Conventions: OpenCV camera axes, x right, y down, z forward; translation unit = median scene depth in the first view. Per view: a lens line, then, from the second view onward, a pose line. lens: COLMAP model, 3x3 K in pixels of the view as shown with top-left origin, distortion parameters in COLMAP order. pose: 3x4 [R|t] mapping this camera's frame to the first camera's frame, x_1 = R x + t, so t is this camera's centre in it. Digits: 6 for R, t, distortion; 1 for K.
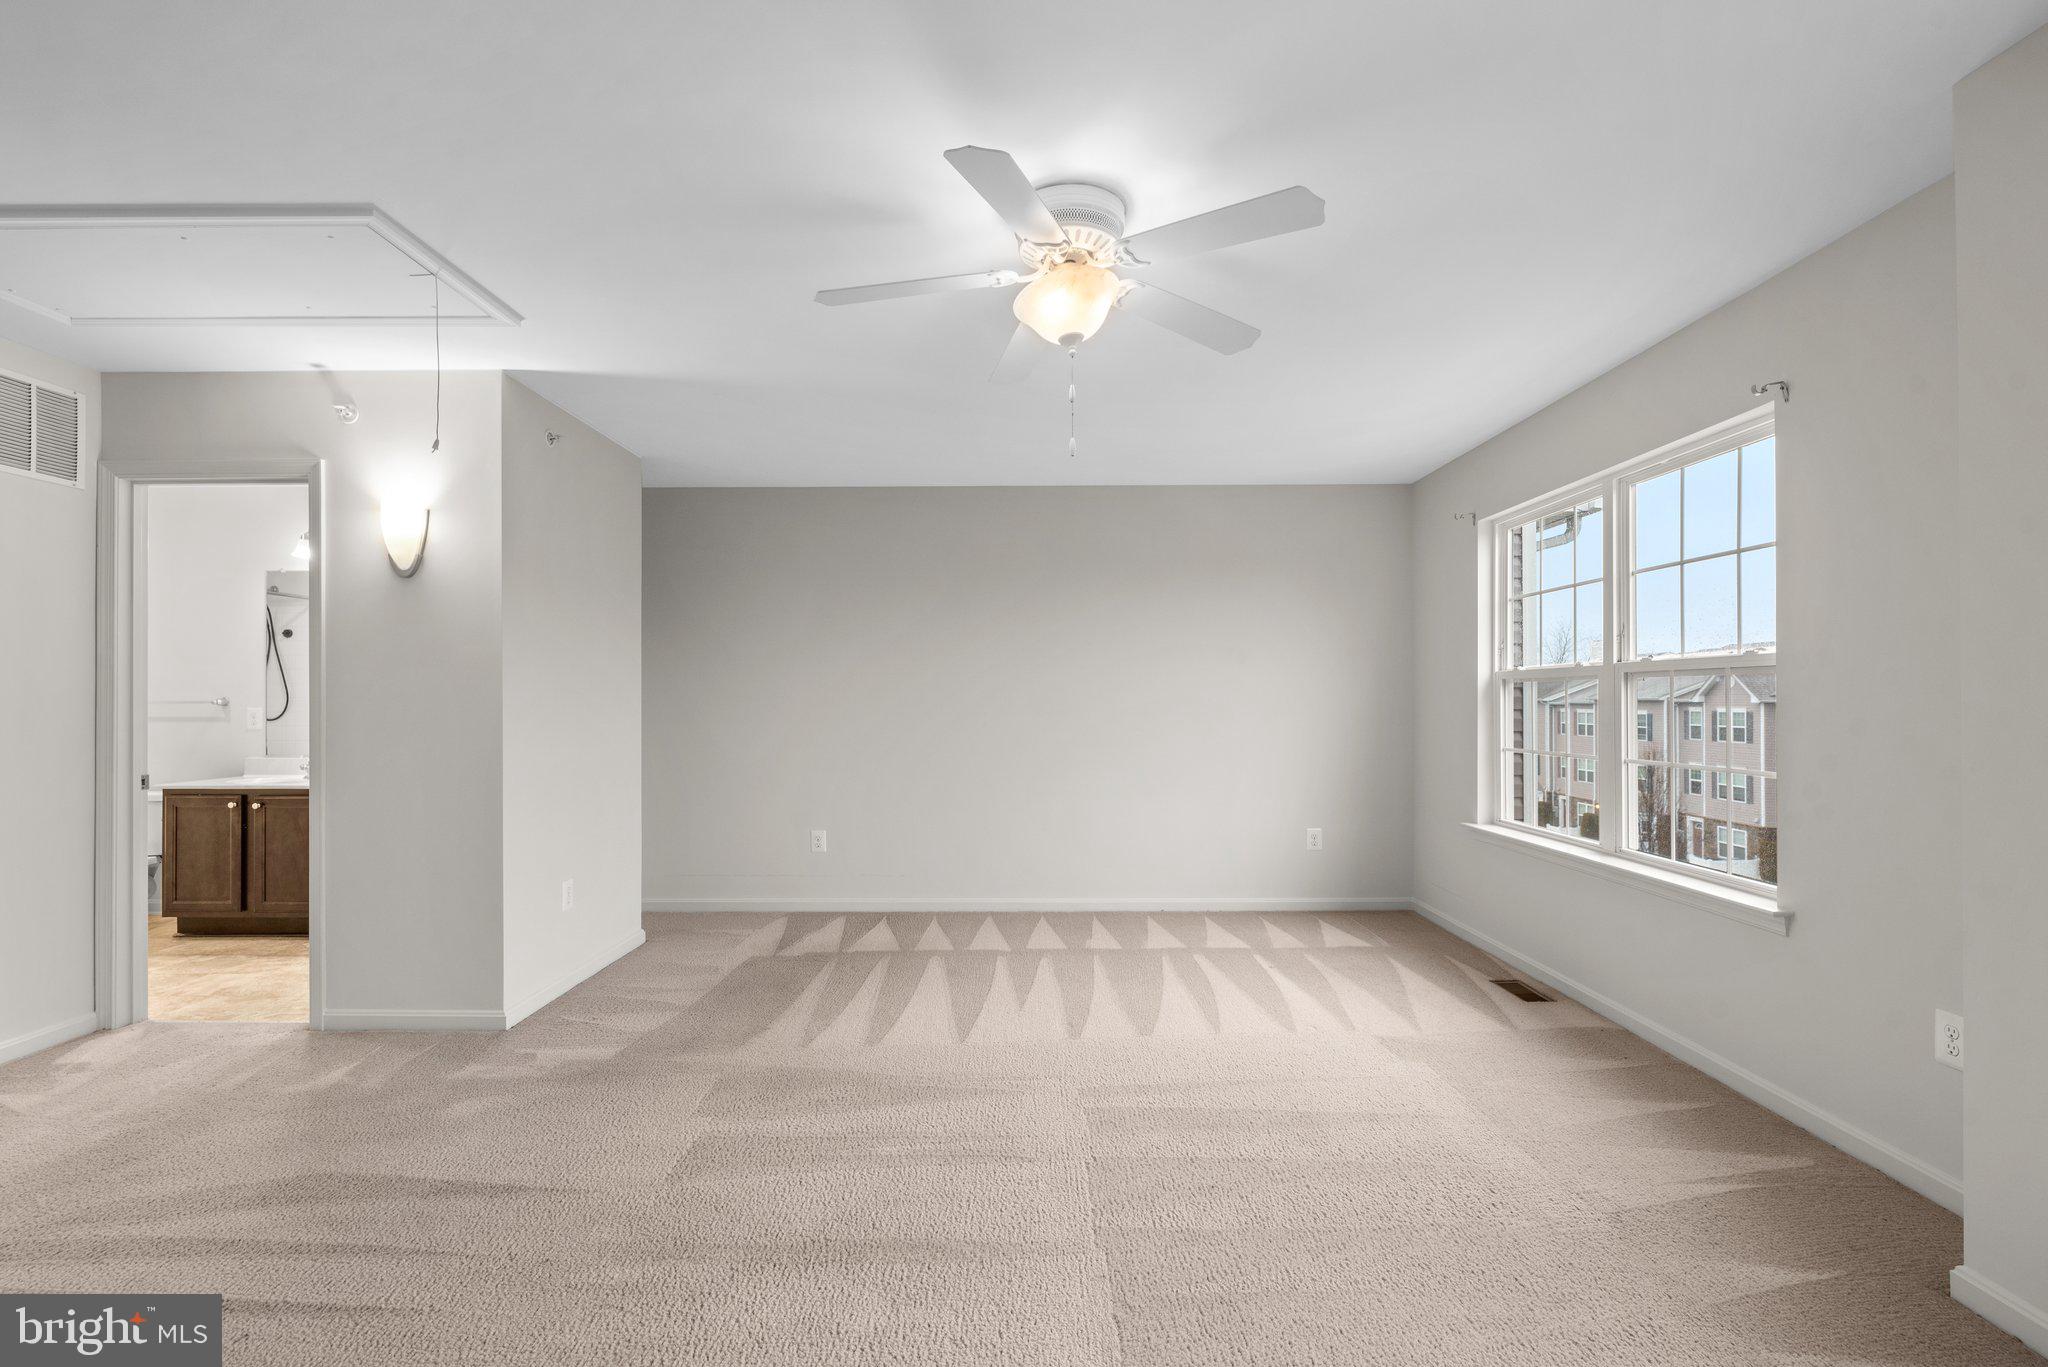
lens RADIAL K [[918.3, 0, 1030.9], [0, 918.3, 693.4], [0, 0, 1]] dist [-0.000113, 0.000194]
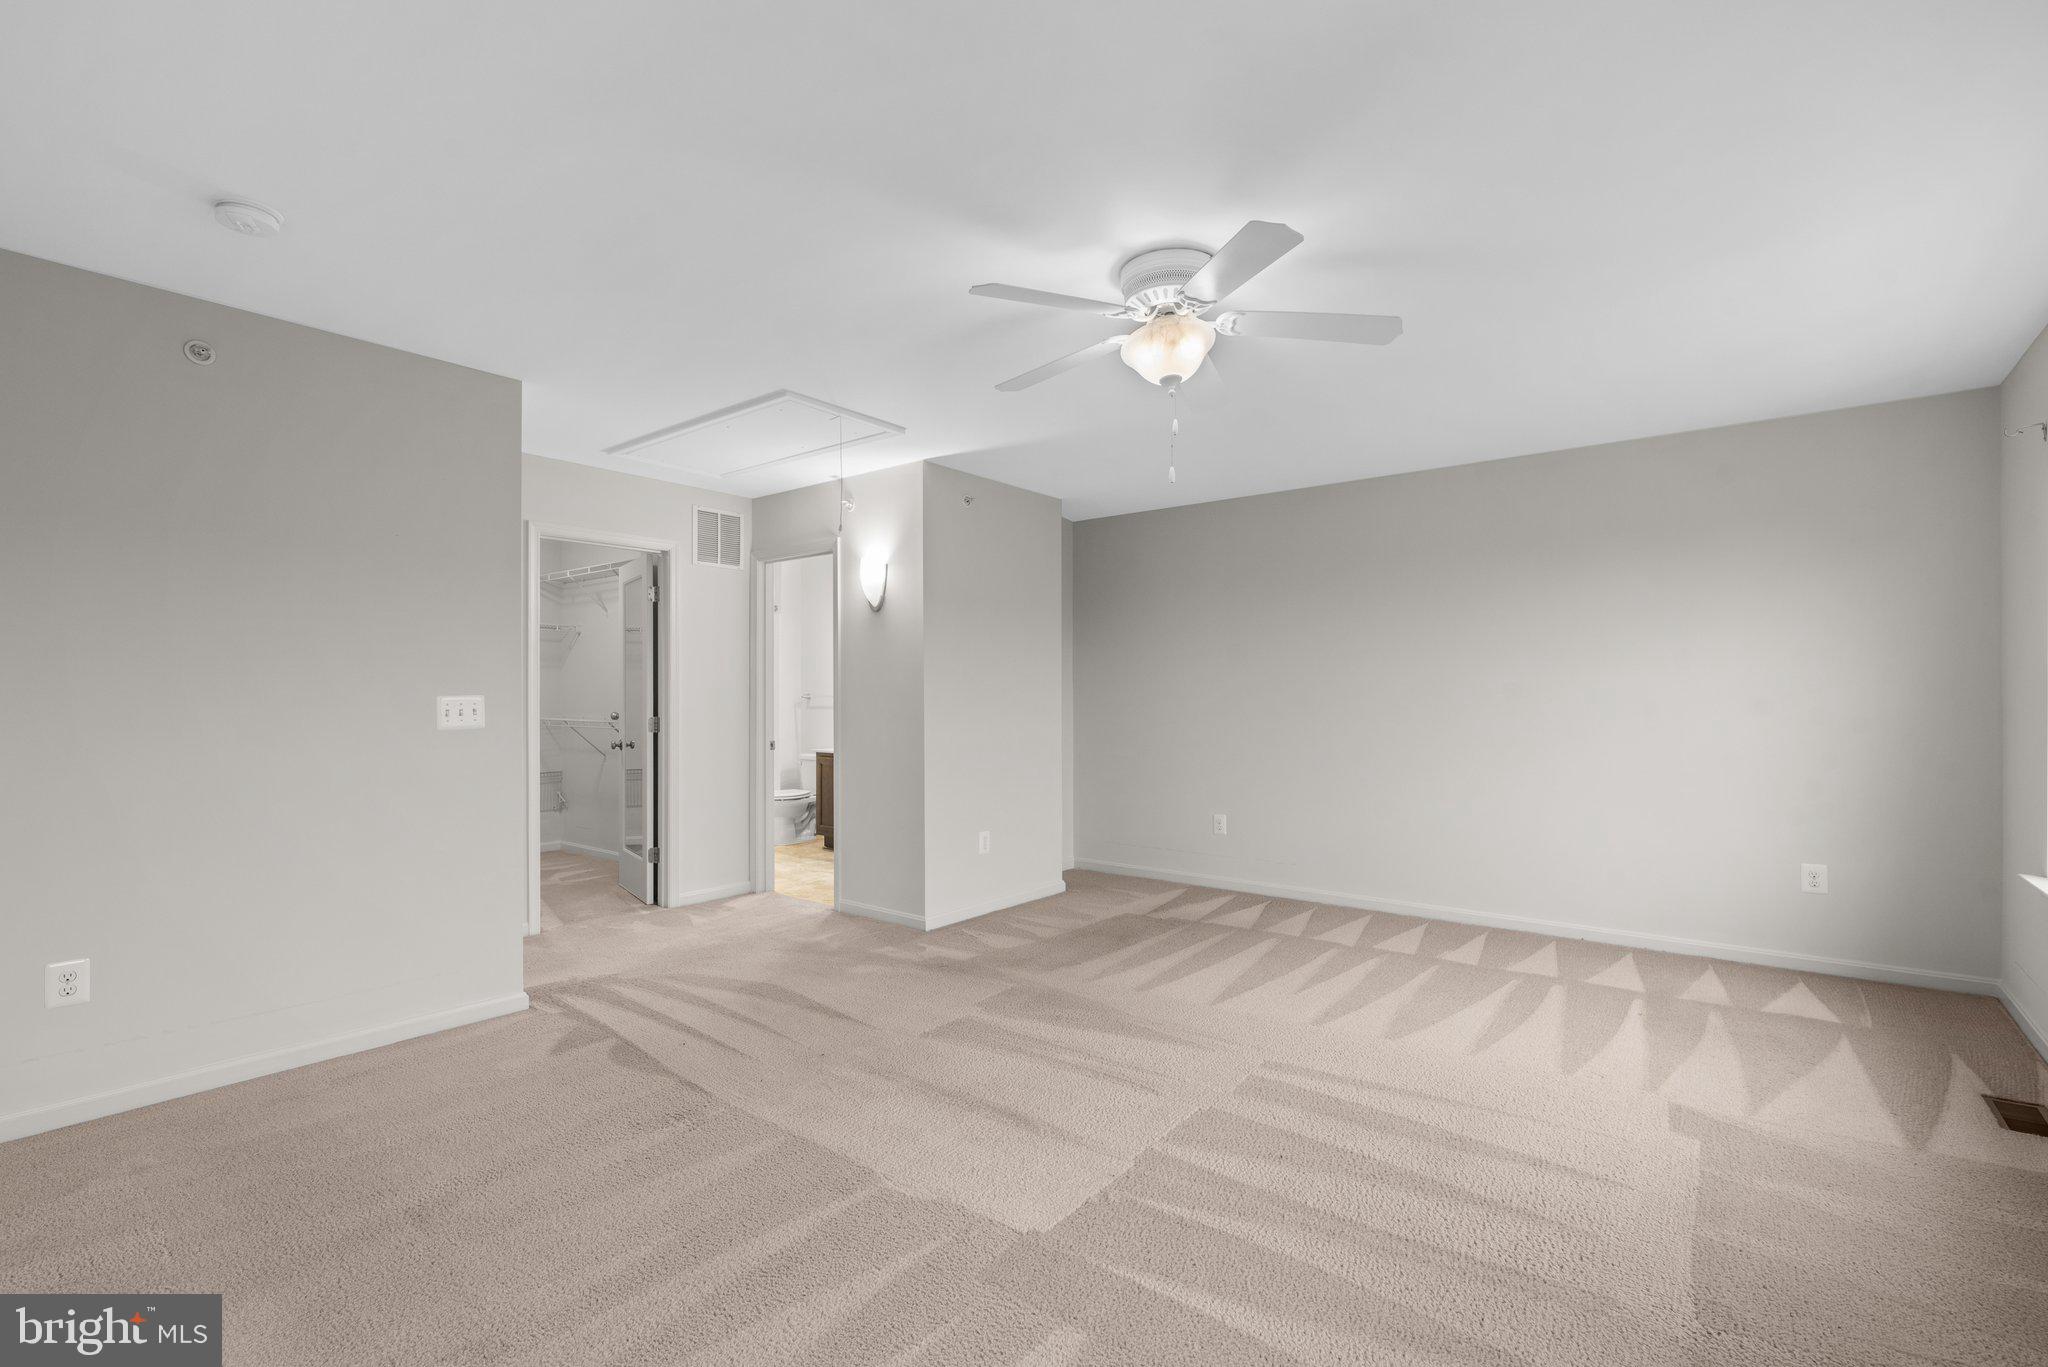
lens RADIAL K [[915.6, 0, 1027.1], [0, 915.6, 690.6], [0, 0, 1]] dist [-0.000046, 0.000076]
pose [[0.789376, -0.001872, -0.613907, 0.408502], [0.003244, 0.999994, 0.001121, -0.001521], [0.613902, -0.002876, 0.789377, -0.007967]]
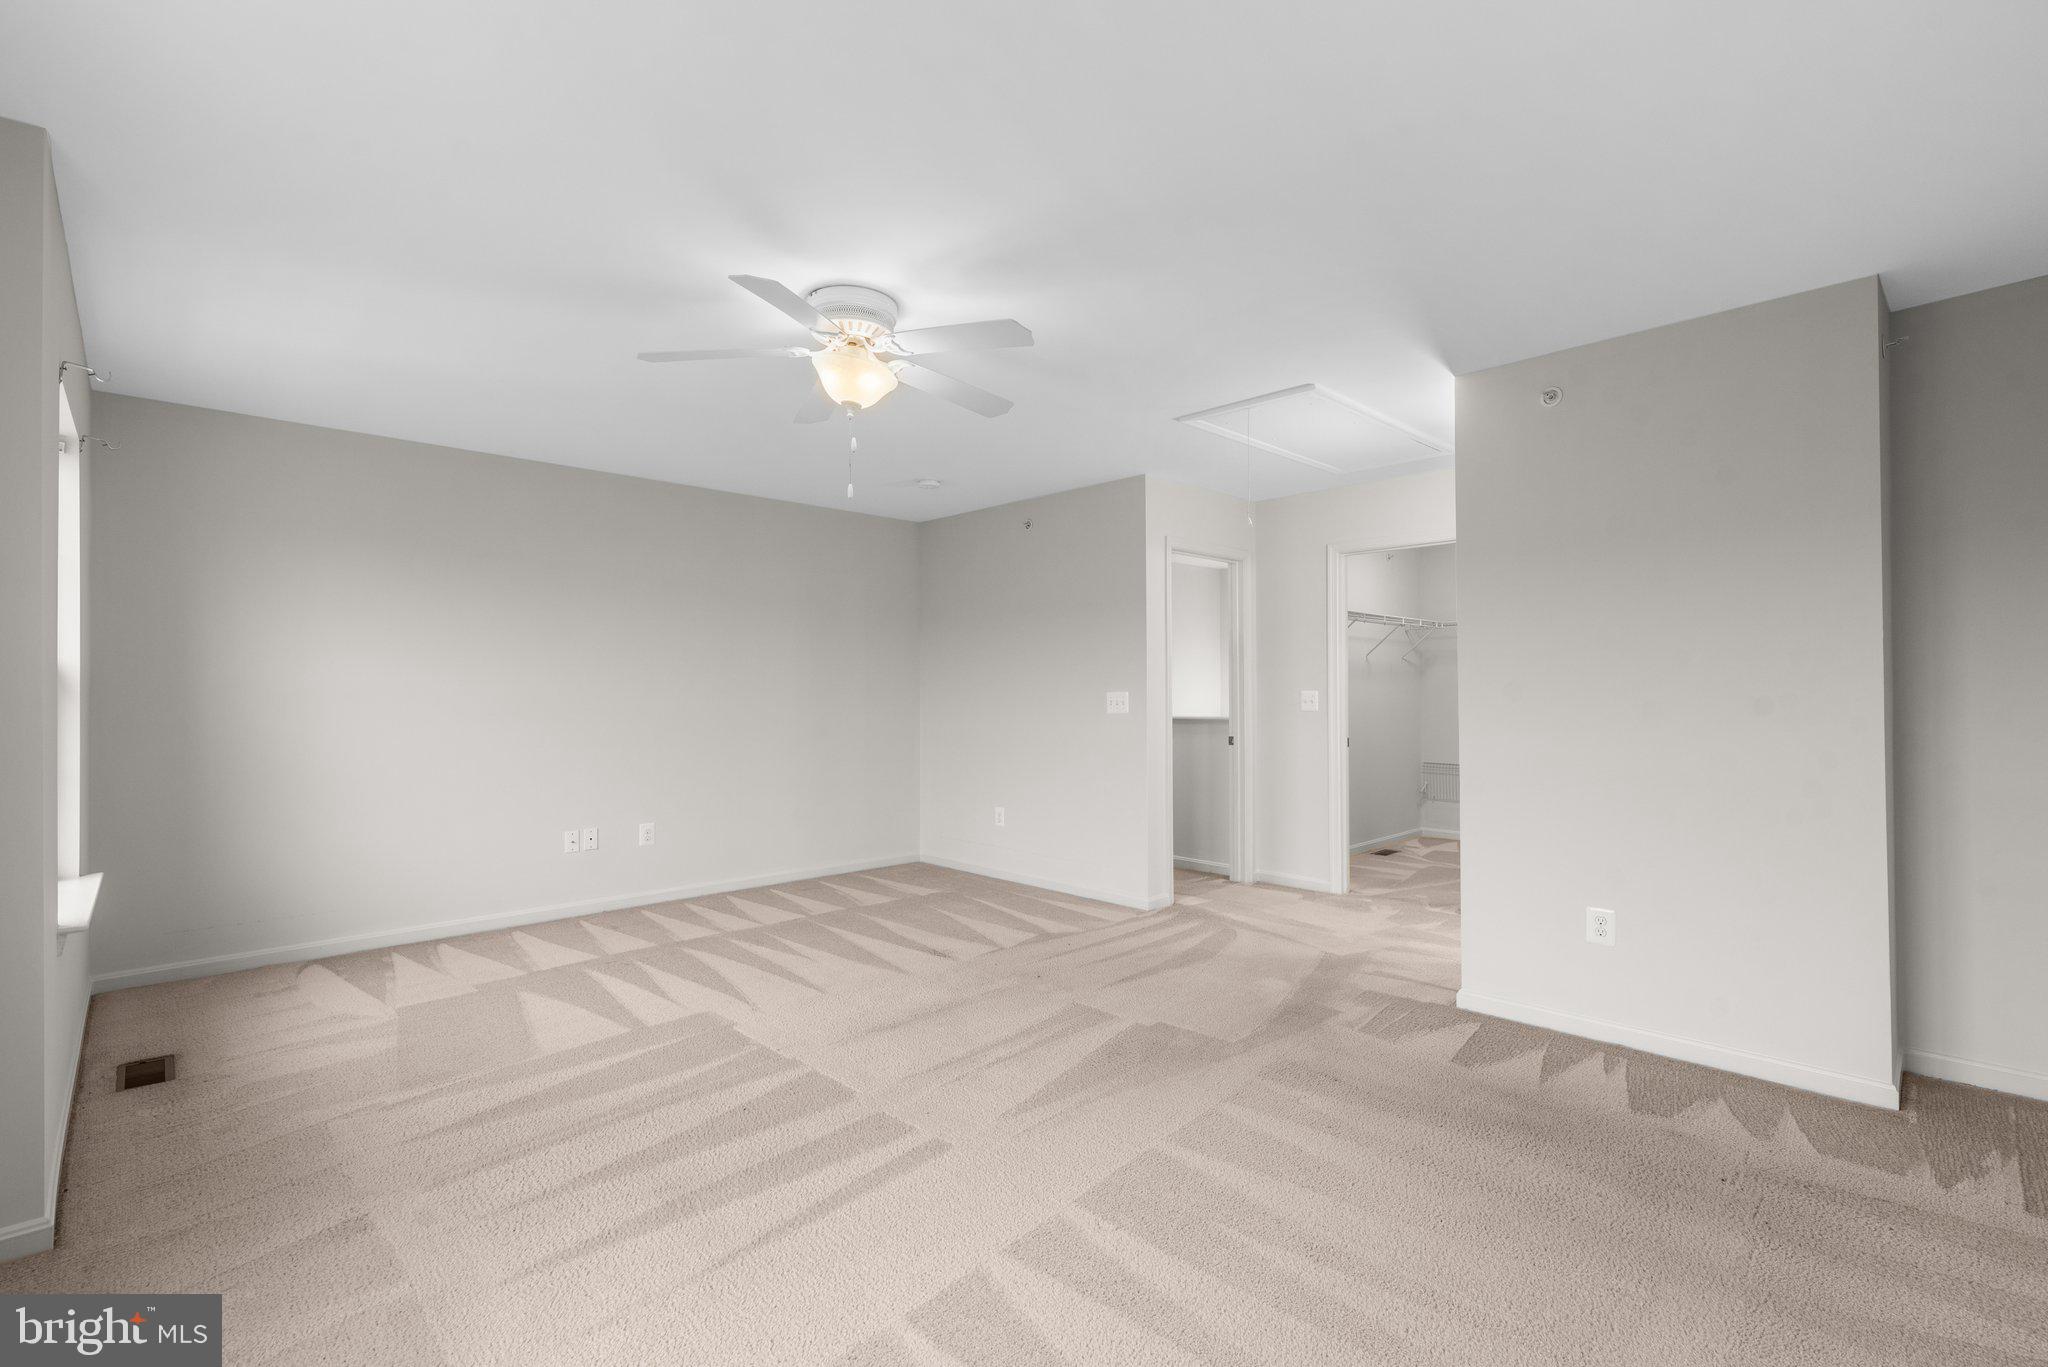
lens RADIAL K [[918.3, 0, 1030.9], [0, 918.3, 693.4], [0, 0, 1]] dist [-0.000113, 0.000194]
pose [[-0.710678, 0.004676, -0.703502, 0.505171], [0.009231, 0.999954, -0.002679, 0.007548], [0.703457, -0.008398, -0.710689, 1.392073]]
